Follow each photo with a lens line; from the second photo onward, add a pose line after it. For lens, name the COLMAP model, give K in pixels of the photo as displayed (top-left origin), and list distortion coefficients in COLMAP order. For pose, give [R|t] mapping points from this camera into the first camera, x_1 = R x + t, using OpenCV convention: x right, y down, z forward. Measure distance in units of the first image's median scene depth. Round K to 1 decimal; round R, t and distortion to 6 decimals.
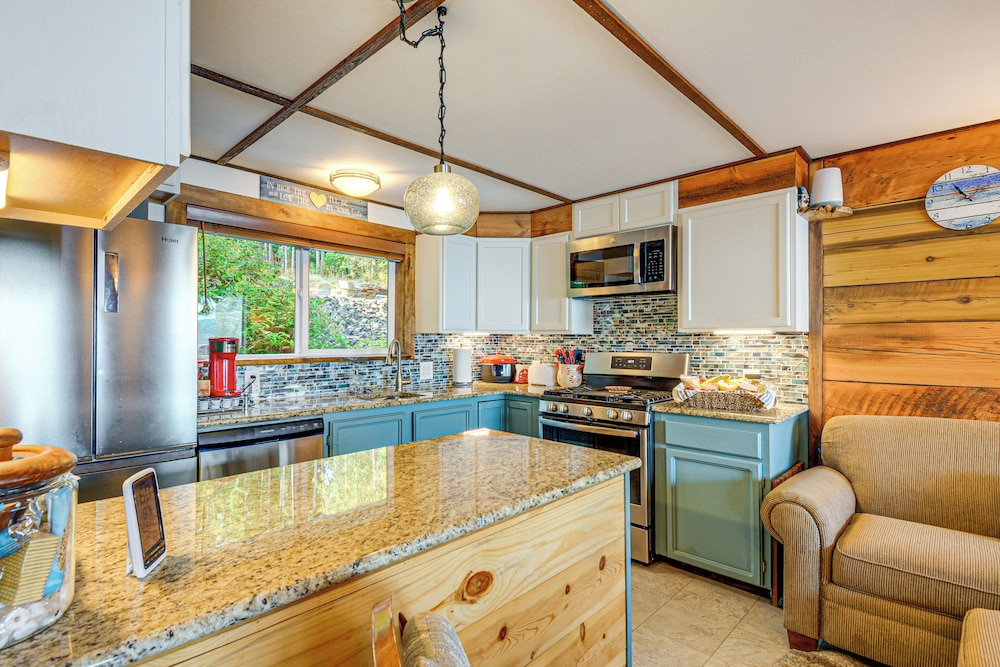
lens RADIAL K [[495.6, 0, 458.6], [0, 495.6, 339.5], [0, 0, 1]] dist [0.015502, -0.007341]
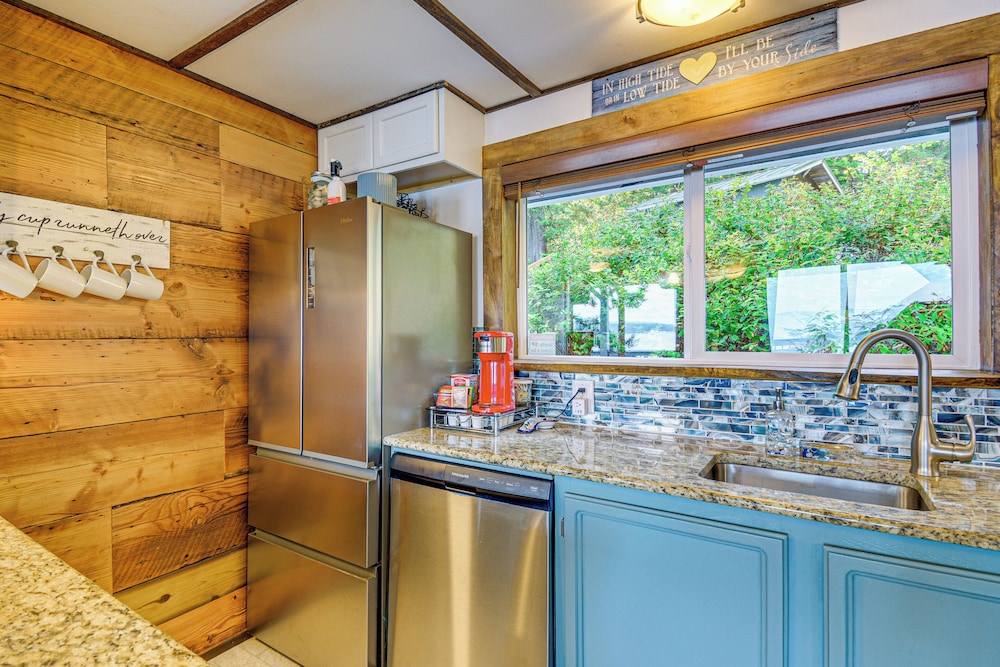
lens RADIAL K [[495.6, 0, 496.1], [0, 495.6, 333.0], [0, 0, 1]] dist [0.015502, -0.007341]
pose [[0.192949, -0.011858, -0.981137, 0.191952], [-0.000246, 0.999926, -0.012134, 0.006357], [0.981209, 0.002582, 0.192932, 0.686122]]
